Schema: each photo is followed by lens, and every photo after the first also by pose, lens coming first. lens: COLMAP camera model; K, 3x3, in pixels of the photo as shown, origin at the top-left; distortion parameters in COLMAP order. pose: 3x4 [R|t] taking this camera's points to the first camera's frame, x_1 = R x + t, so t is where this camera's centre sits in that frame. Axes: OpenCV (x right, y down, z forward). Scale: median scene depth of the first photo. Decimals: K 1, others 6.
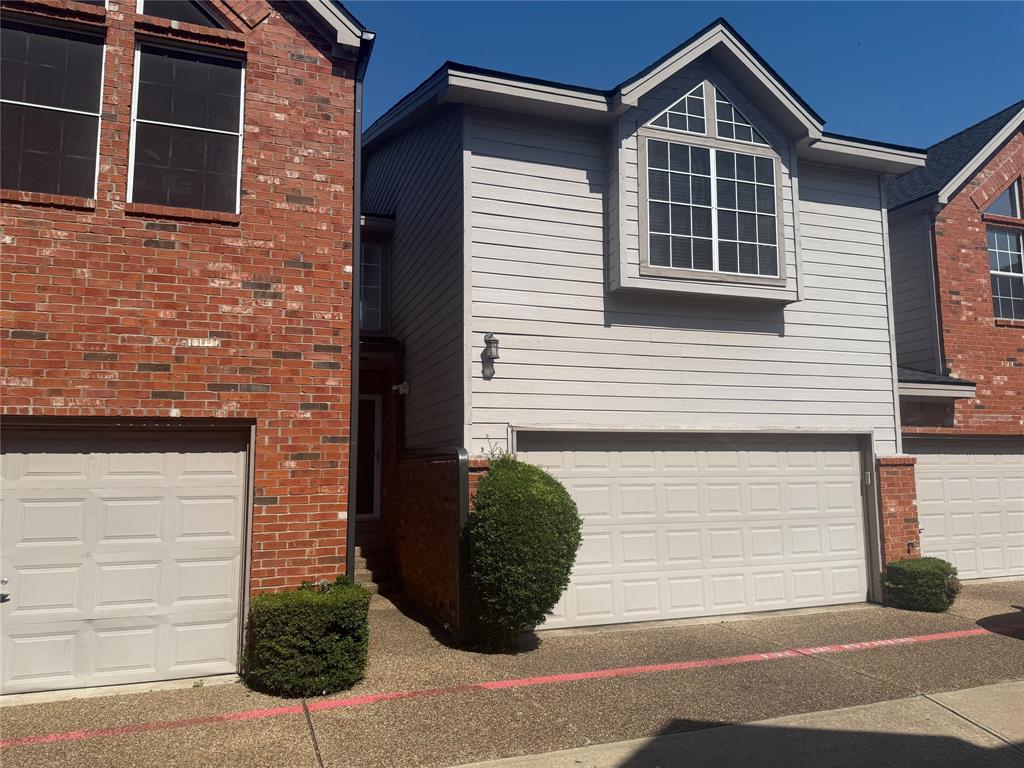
lens RADIAL K [[716.5, 0, 512.0], [0, 716.5, 384.0], [0, 0, 1]] dist [0.063750, -0.066951]
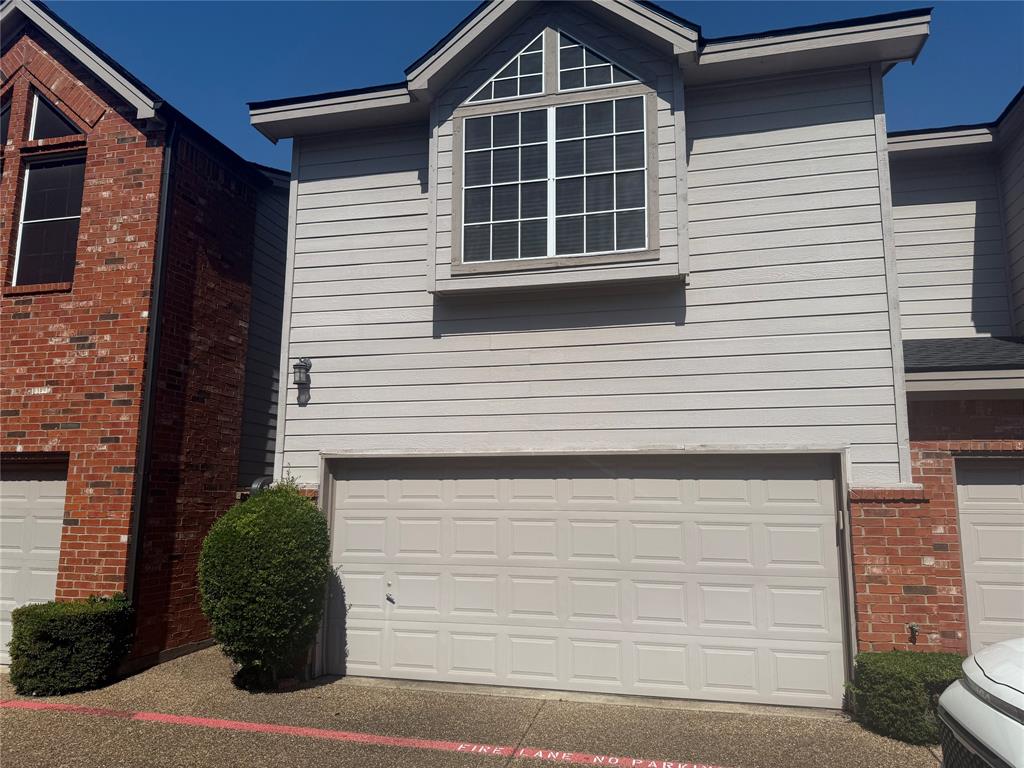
lens RADIAL K [[716.5, 0, 512.0], [0, 716.5, 384.0], [0, 0, 1]] dist [0.063750, -0.066951]
pose [[0.831377, -0.071721, -0.551061, 0.757247], [0.050978, 0.997298, -0.052889, 0.030939], [0.553366, 0.015879, 0.832787, 0.341376]]
